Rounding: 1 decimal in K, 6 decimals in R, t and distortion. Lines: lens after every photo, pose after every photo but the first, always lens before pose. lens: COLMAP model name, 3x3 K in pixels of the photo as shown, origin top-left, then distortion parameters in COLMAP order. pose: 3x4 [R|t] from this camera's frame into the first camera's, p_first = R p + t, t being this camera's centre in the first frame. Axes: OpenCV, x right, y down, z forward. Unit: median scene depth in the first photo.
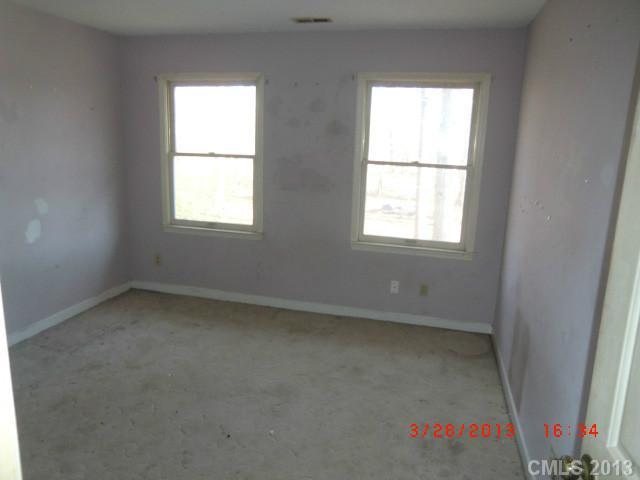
lens RADIAL K [[481.0, 0, 319.3], [0, 481.0, 238.1], [0, 0, 1]] dist [-0.025967, 0.003665]
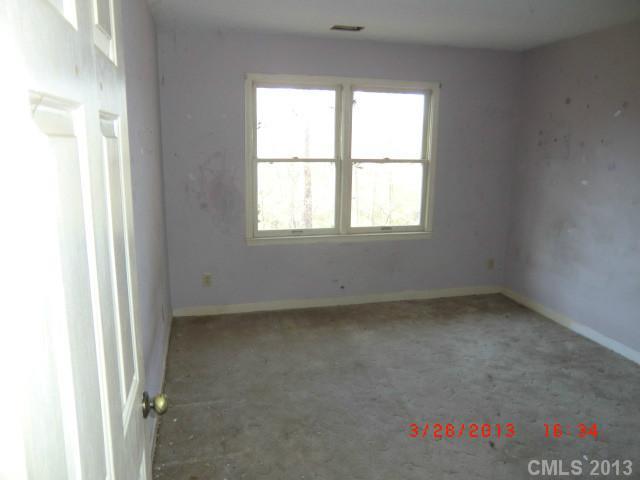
lens RADIAL K [[457.7, 0, 328.0], [0, 457.7, 228.7], [0, 0, 1]] dist [-0.018116, 0.002172]
pose [[0.874330, -0.112218, 0.472180, -0.540109], [0.111997, 0.993295, 0.028683, -0.048382], [-0.472233, 0.027804, 0.881035, 0.143137]]
